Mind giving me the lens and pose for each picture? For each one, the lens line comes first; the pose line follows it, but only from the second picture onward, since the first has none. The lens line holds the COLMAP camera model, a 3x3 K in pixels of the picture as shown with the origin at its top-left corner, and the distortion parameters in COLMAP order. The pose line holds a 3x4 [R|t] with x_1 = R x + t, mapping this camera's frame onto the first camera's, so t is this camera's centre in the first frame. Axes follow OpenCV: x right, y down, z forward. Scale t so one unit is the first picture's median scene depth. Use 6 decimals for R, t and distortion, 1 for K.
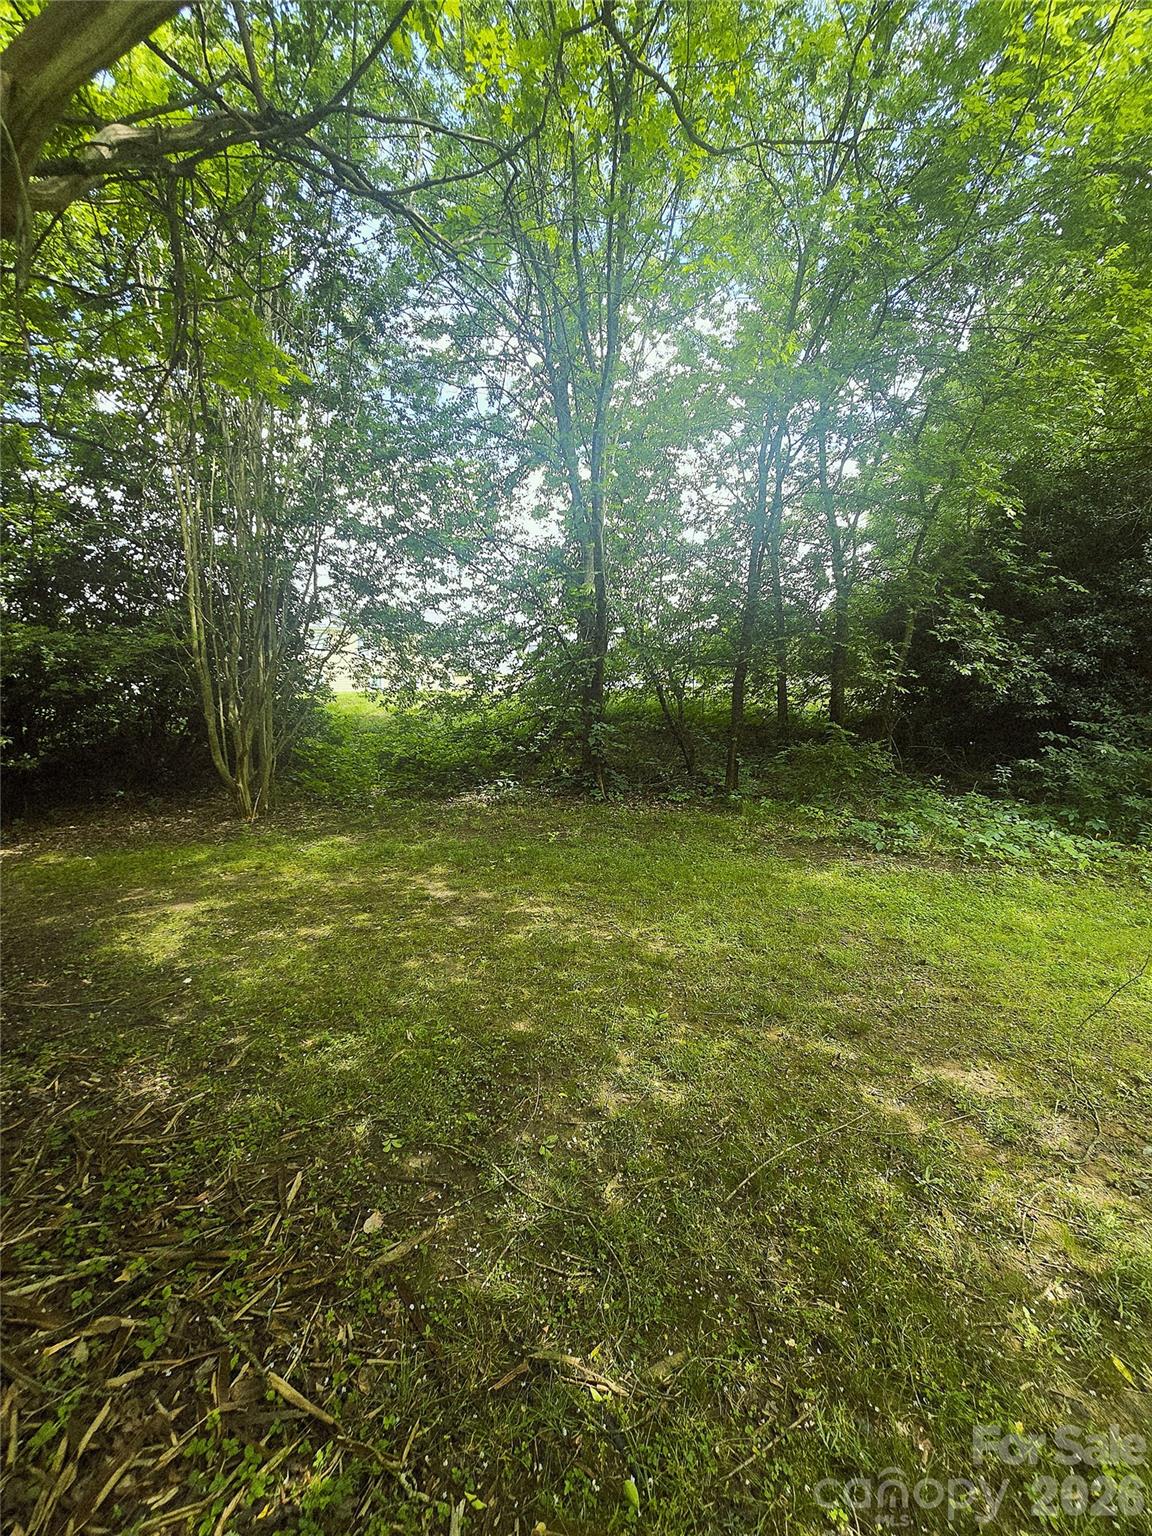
lens RADIAL K [[632.2, 0, 576.1], [0, 632.2, 767.5], [0, 0, 1]] dist [0.000967, 0.000208]
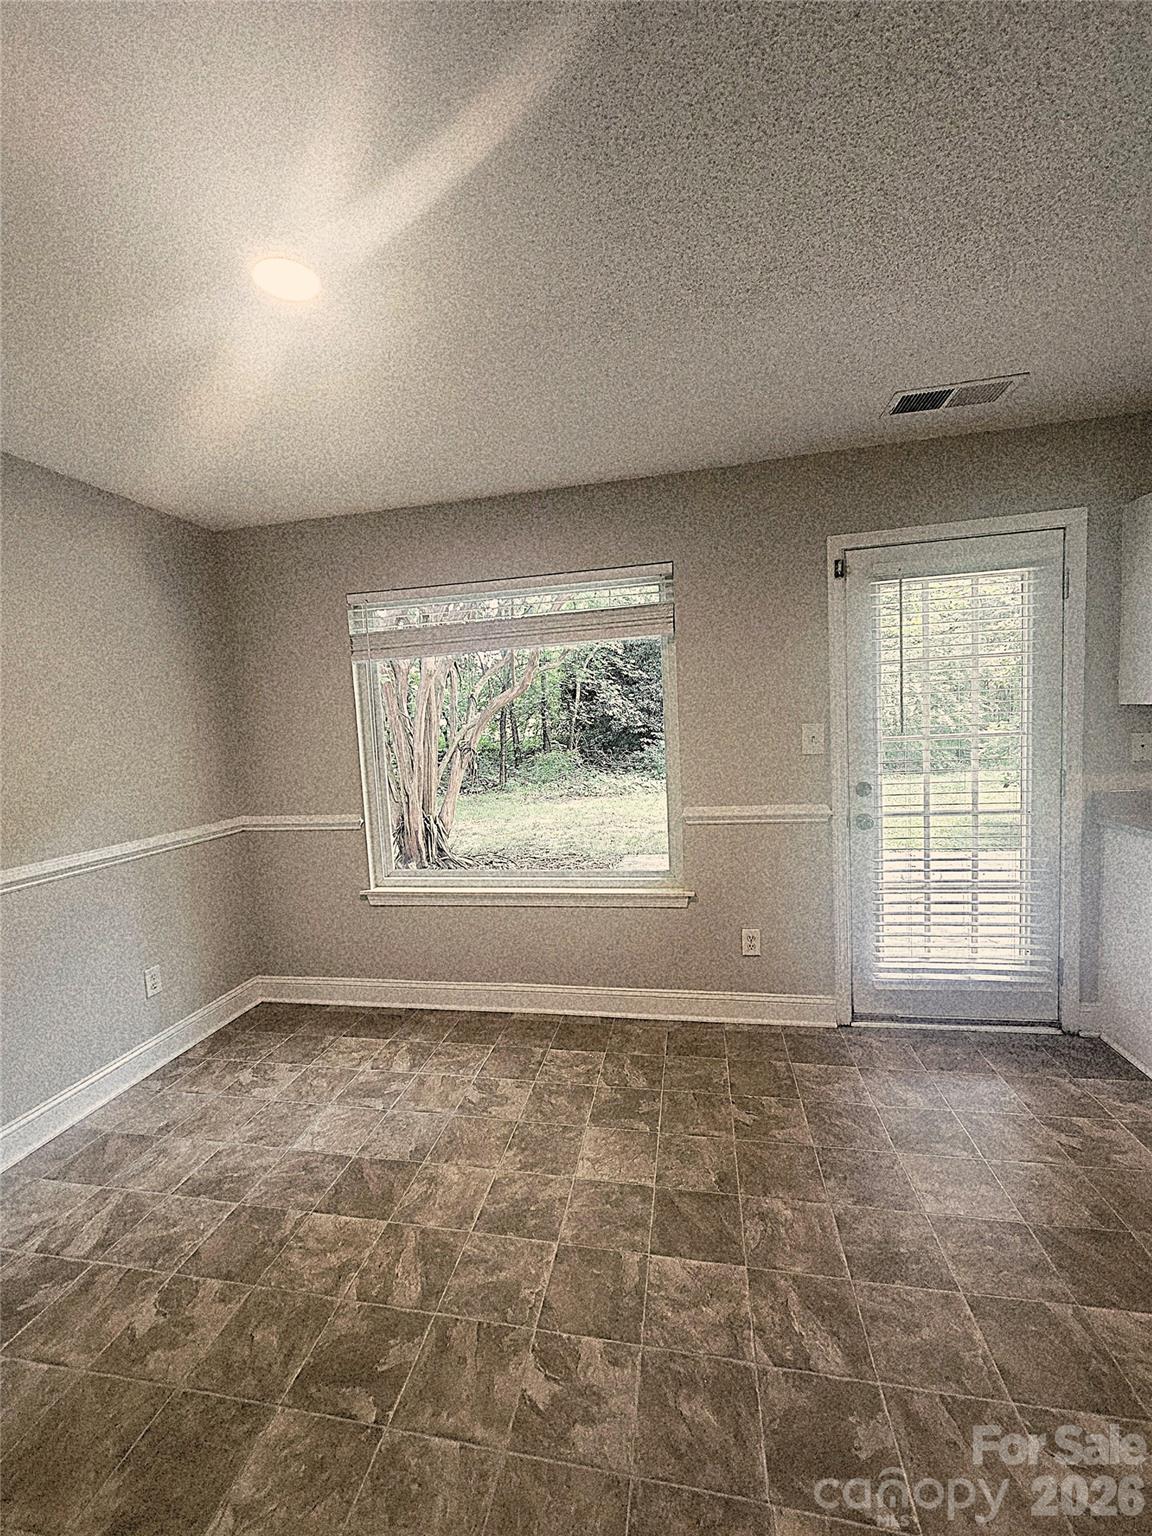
lens RADIAL K [[632.2, 0, 576.2], [0, 632.2, 768.7], [0, 0, 1]] dist [0.000967, 0.000208]
pose [[0.868124, -0.084466, 0.489108, -0.532222], [0.111697, 0.993384, -0.026701, 0.081092], [-0.483617, 0.077811, 0.871814, -0.781988]]
